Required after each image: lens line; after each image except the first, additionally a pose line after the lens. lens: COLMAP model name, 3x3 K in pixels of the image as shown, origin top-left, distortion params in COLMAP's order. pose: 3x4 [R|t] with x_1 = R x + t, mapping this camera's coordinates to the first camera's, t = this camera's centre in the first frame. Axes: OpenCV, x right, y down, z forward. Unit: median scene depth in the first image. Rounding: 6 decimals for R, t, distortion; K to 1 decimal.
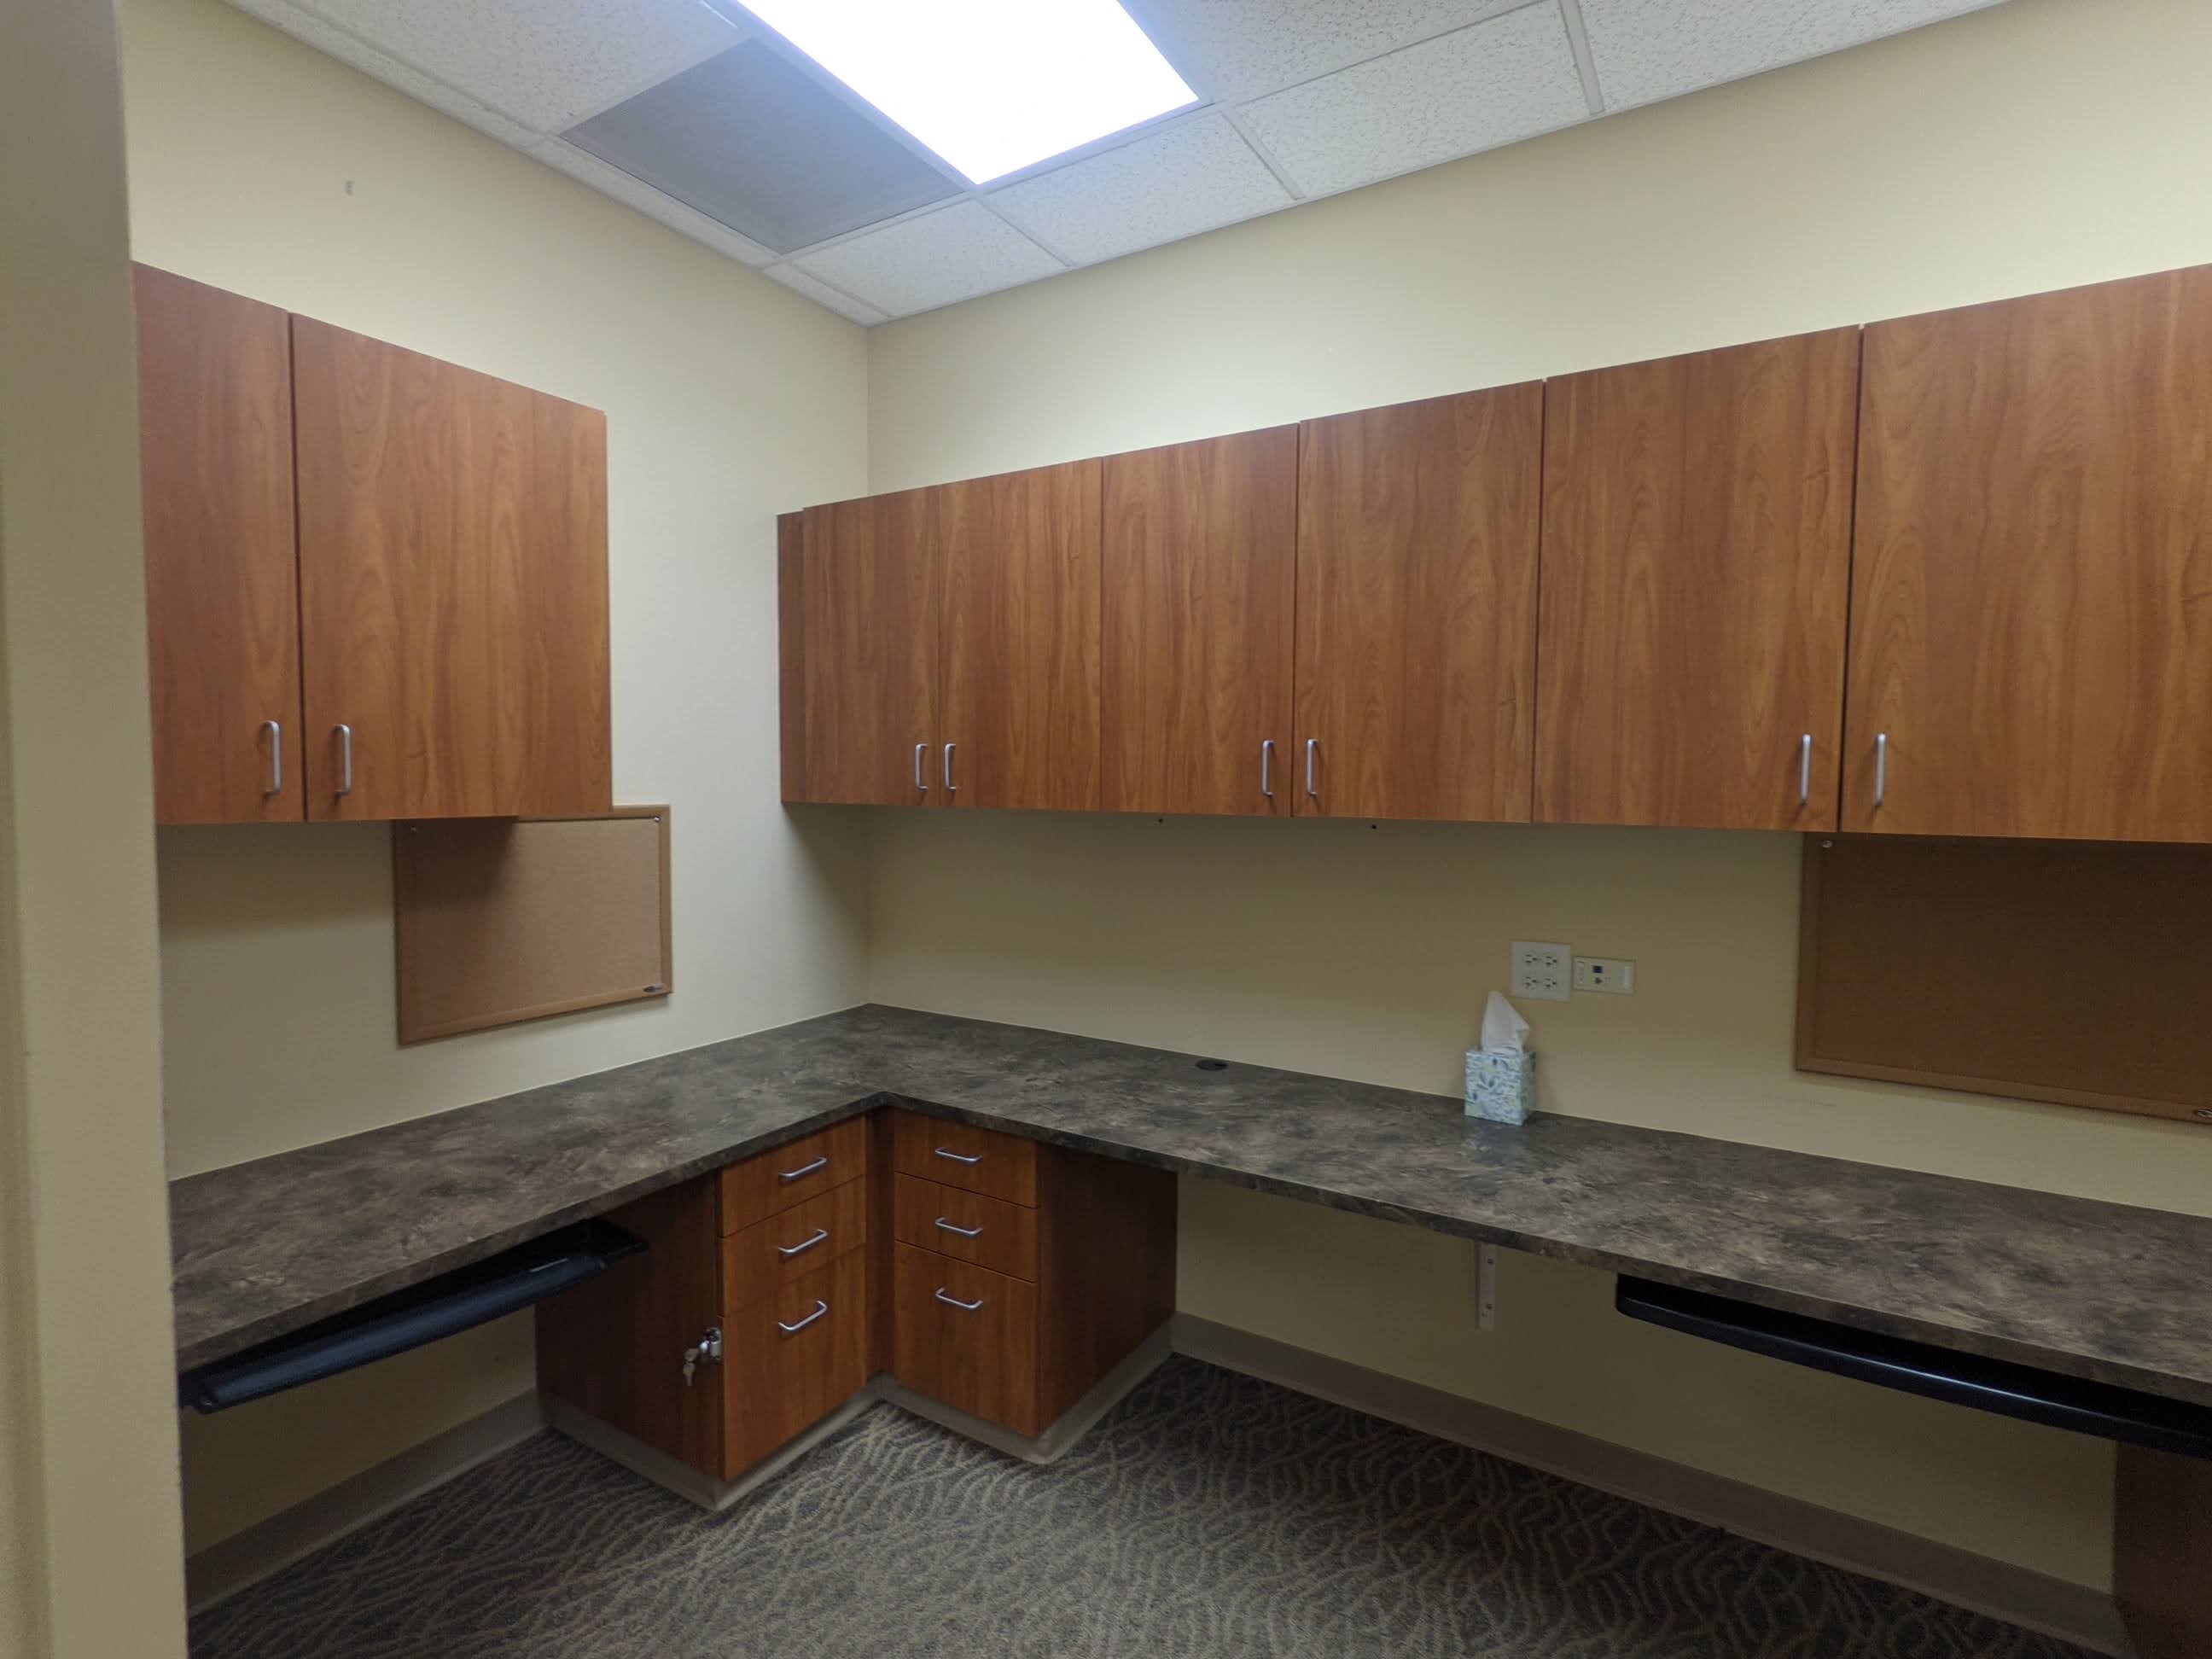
lens RADIAL K [[1072.5, 0, 1108.6], [0, 1072.5, 832.7], [0, 0, 1]] dist [0.002171, 0.001074]
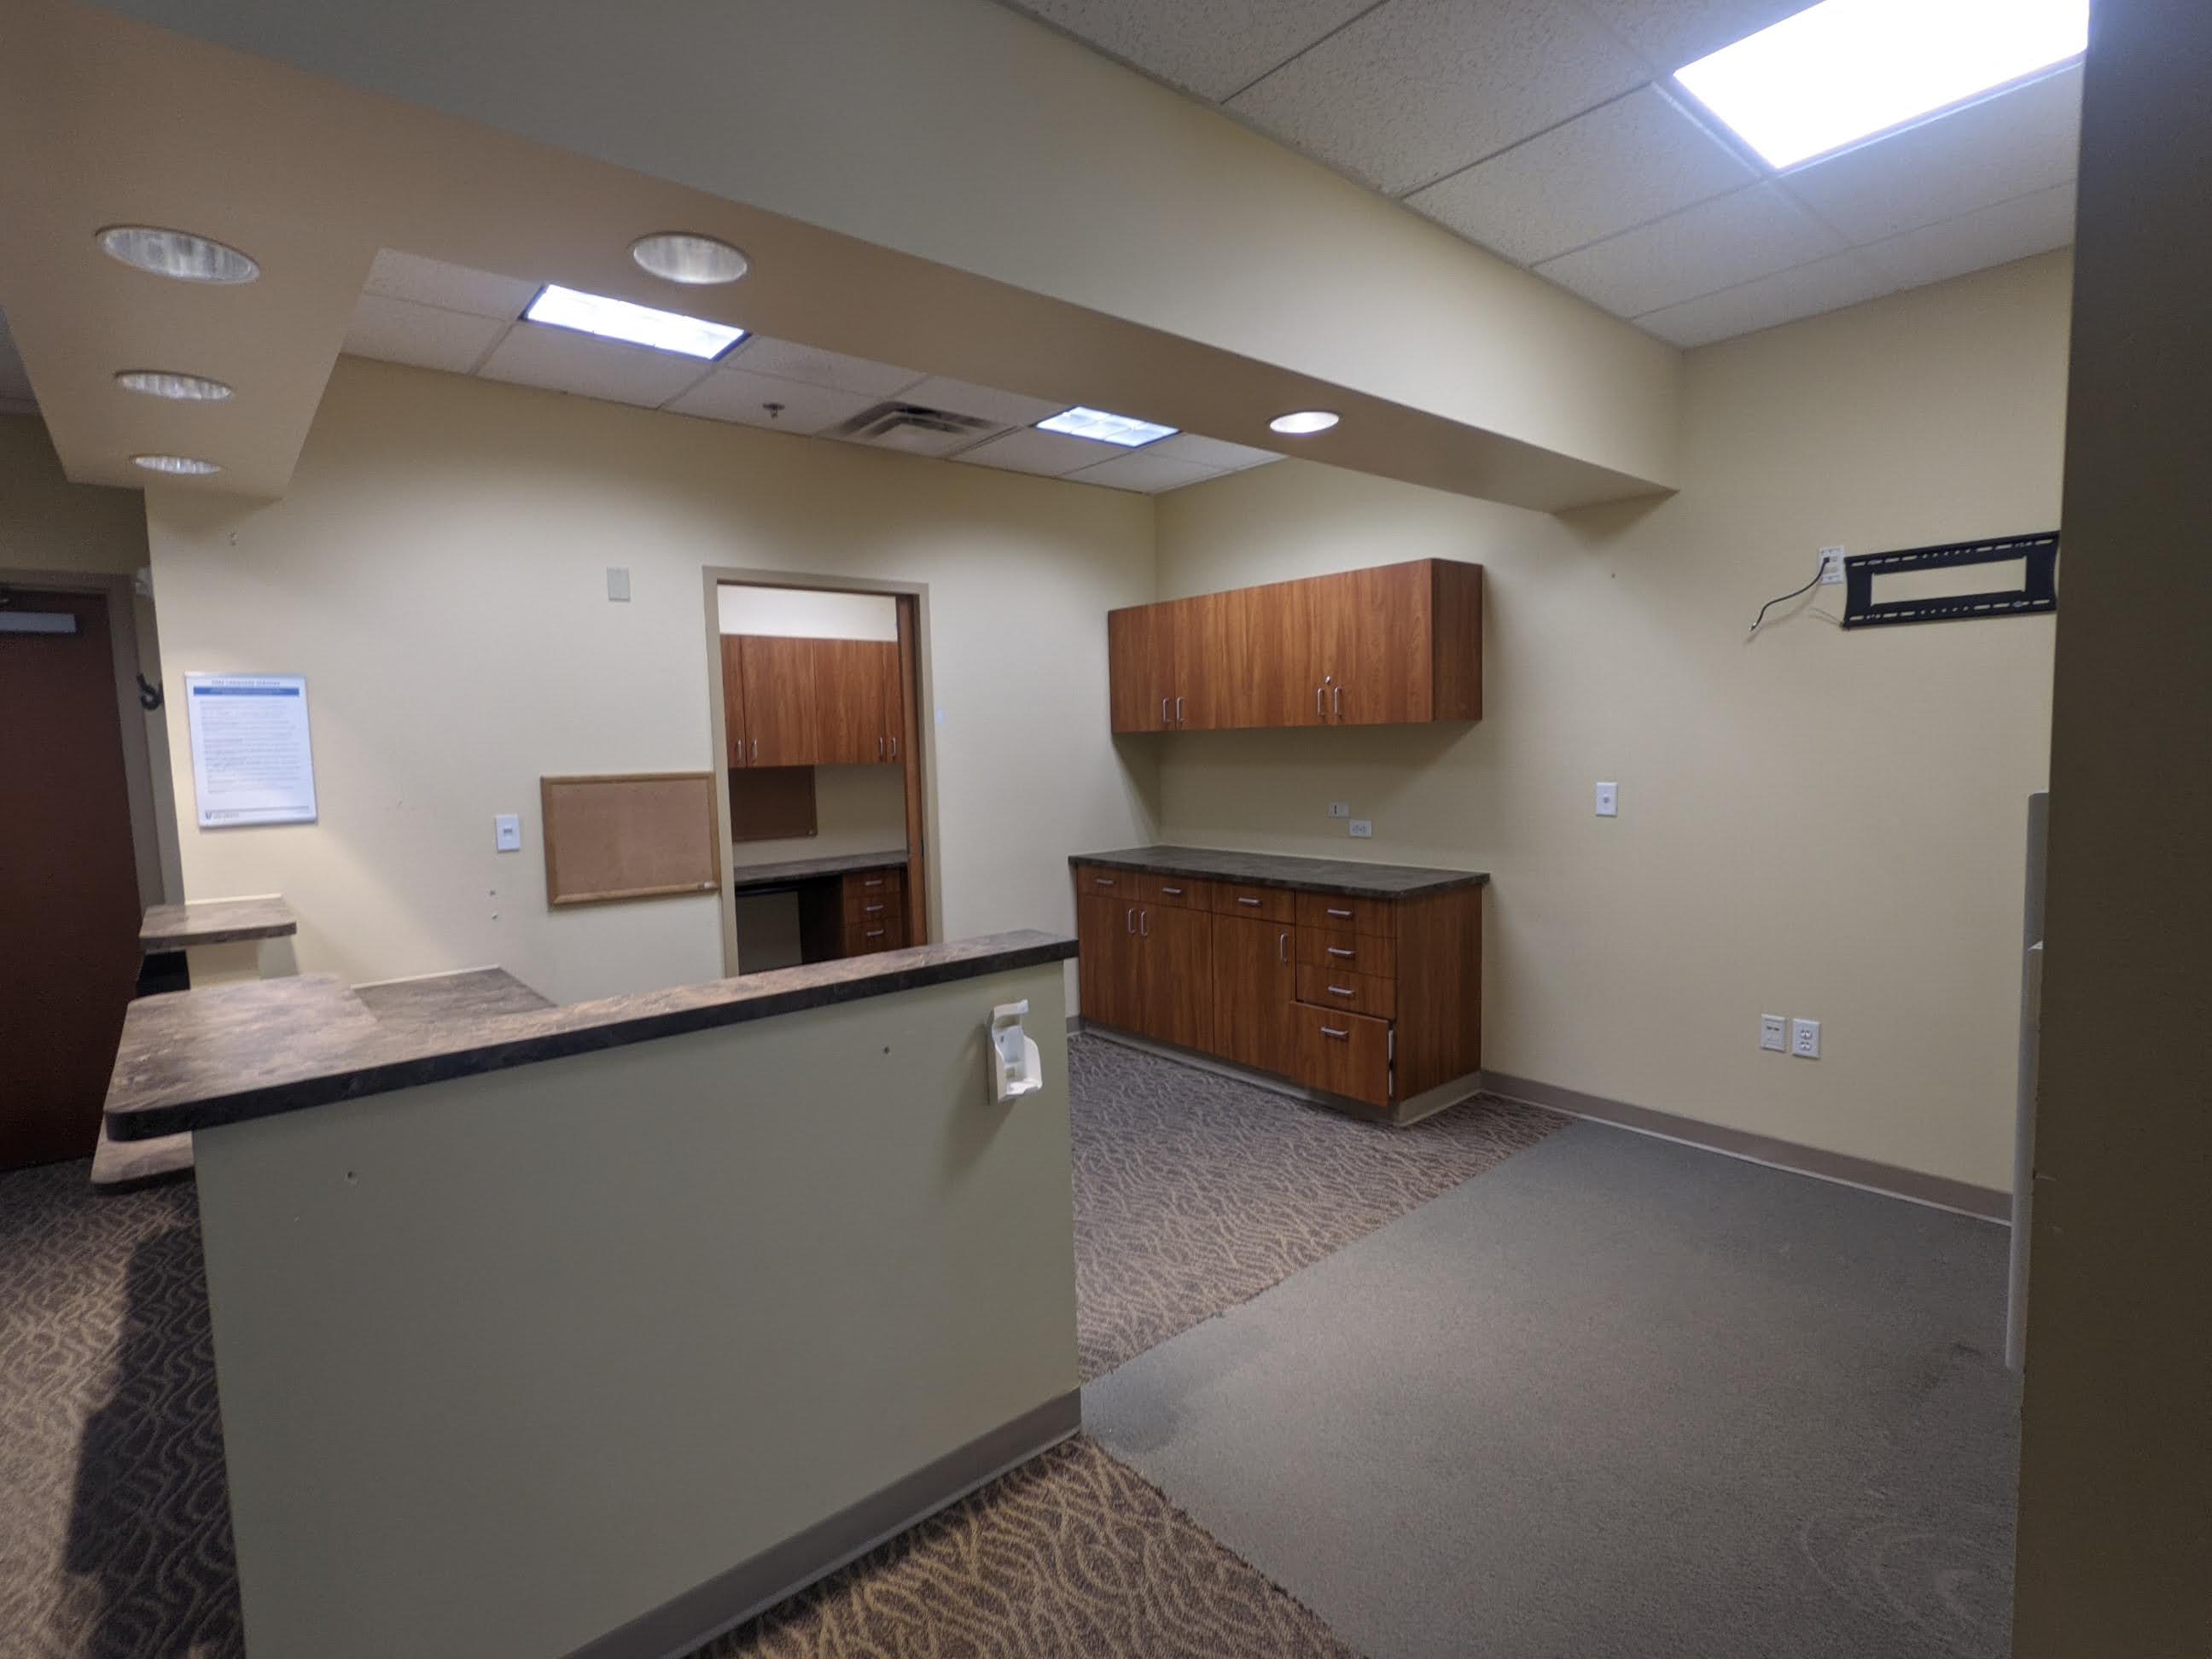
lens RADIAL K [[1072.5, 0, 1103.2], [0, 1072.5, 833.4], [0, 0, 1]] dist [0.002171, 0.001074]
pose [[0.312760, -0.101844, 0.944356, -2.147089], [0.081363, 0.993453, 0.080192, 0.025682], [-0.946341, 0.051755, 0.318999, -1.173665]]
